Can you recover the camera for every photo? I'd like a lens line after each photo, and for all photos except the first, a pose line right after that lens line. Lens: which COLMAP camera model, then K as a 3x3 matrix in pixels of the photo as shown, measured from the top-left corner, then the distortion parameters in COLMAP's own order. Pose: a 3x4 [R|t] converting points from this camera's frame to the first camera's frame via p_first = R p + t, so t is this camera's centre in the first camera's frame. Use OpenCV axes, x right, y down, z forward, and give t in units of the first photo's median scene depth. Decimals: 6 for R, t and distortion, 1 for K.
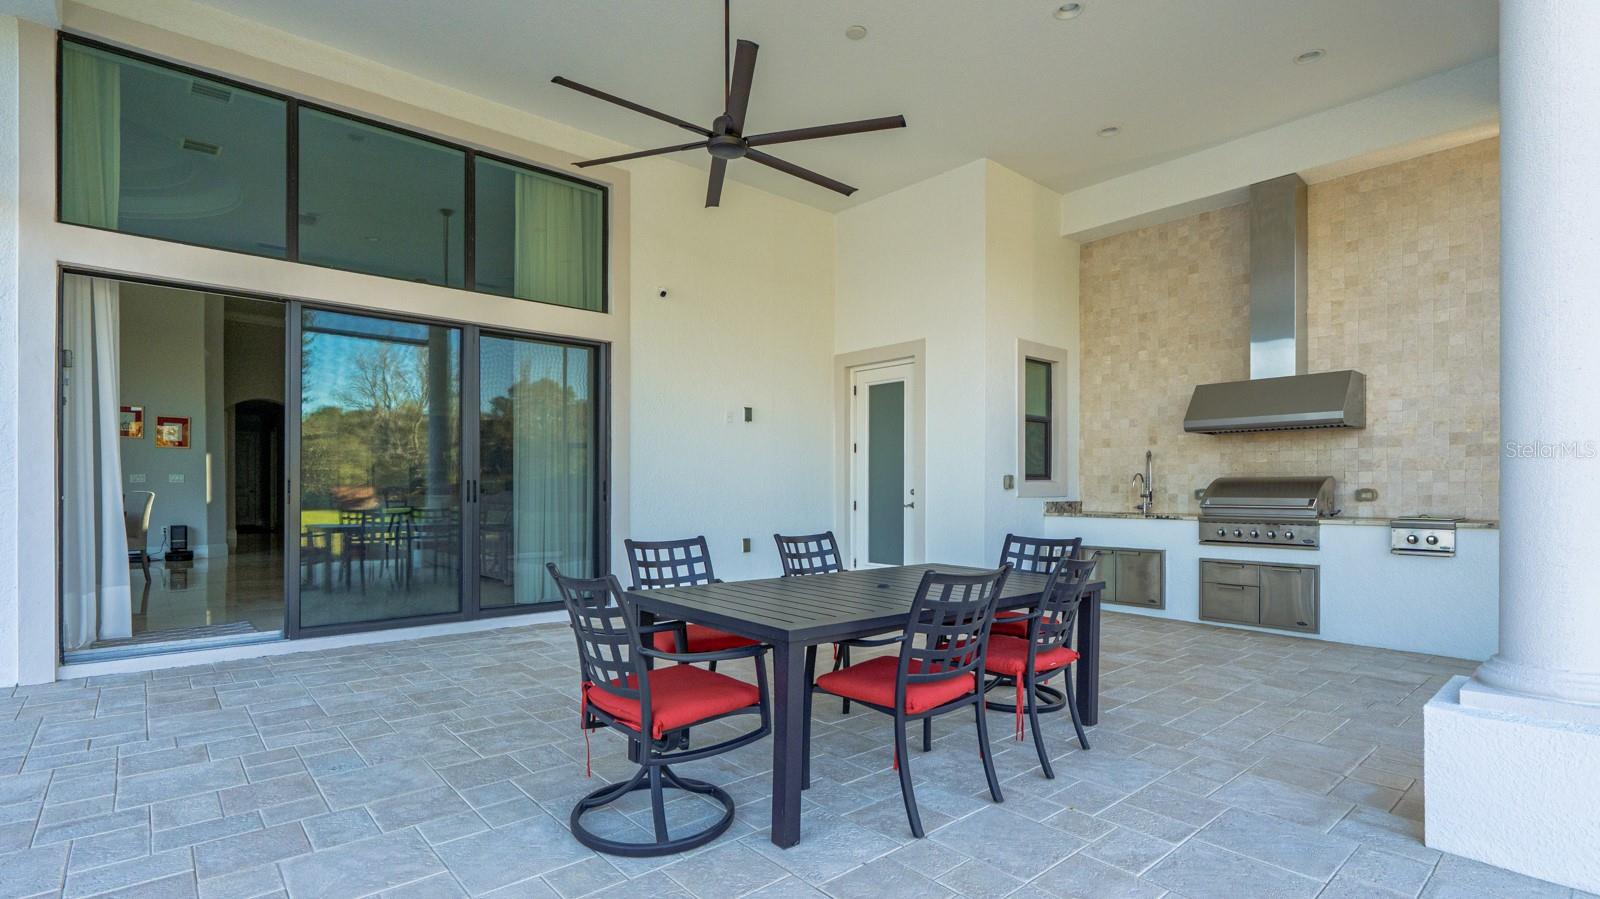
lens RADIAL K [[749.3, 0, 801.2], [0, 749.3, 488.7], [0, 0, 1]] dist [-0.001234, 0.000070]
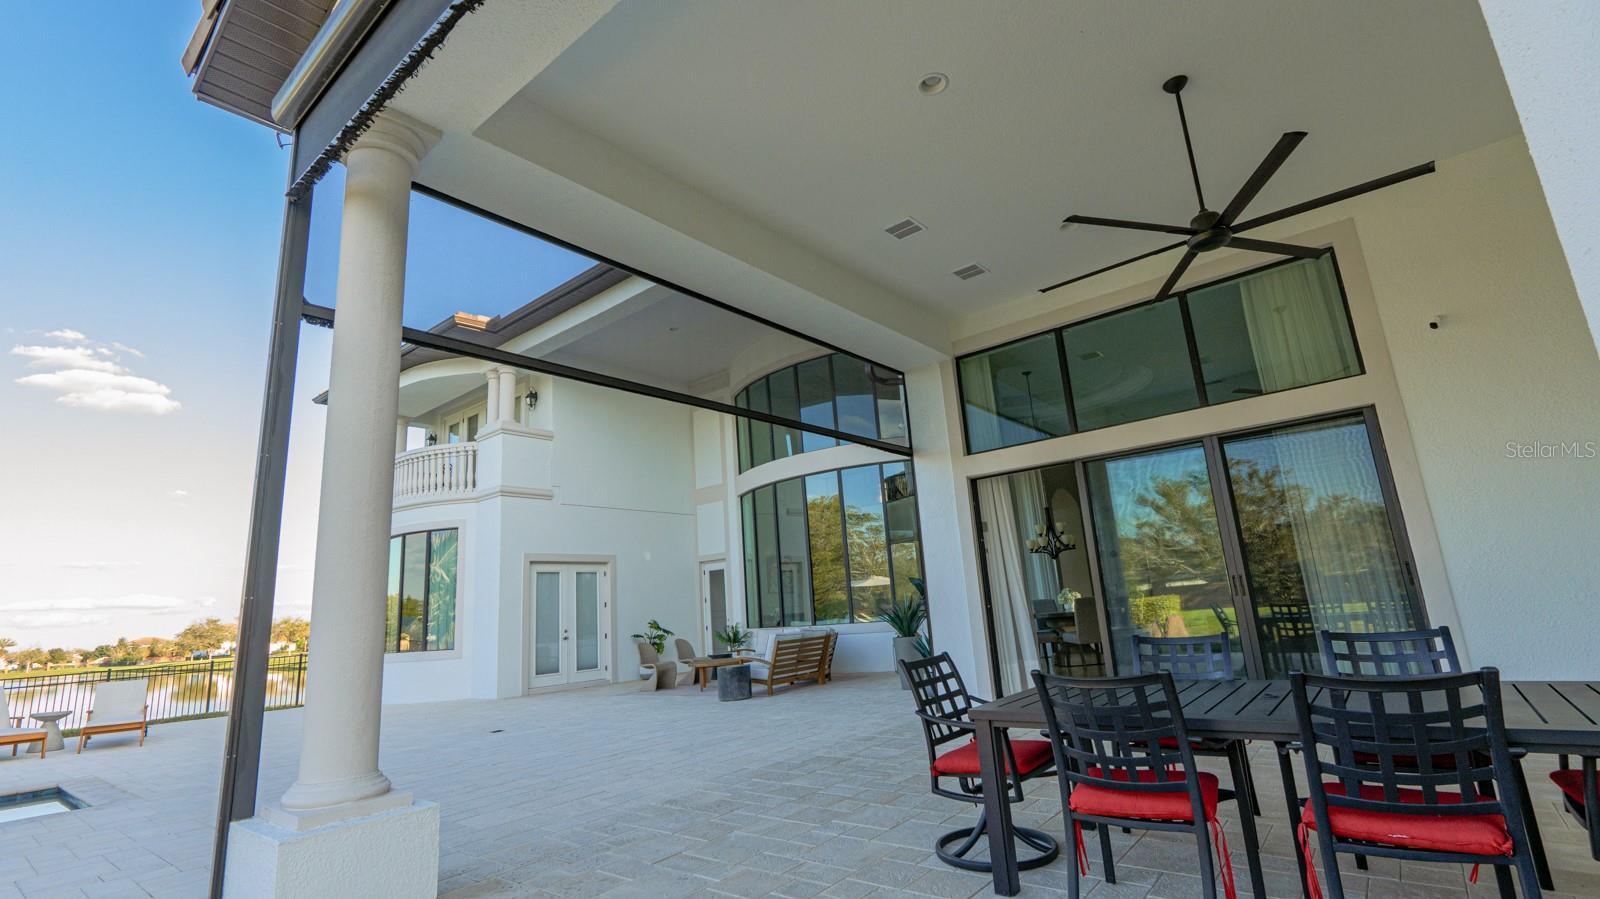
lens RADIAL K [[740.1, 0, 800.0], [0, 740.1, 449.5], [0, 0, 1]] dist [-0.000604, 0.000011]
pose [[0.171467, -0.231097, -0.957702, 0.544872], [0.068837, 0.972534, -0.222351, 0.005714], [0.982782, -0.027799, 0.182665, 0.204372]]
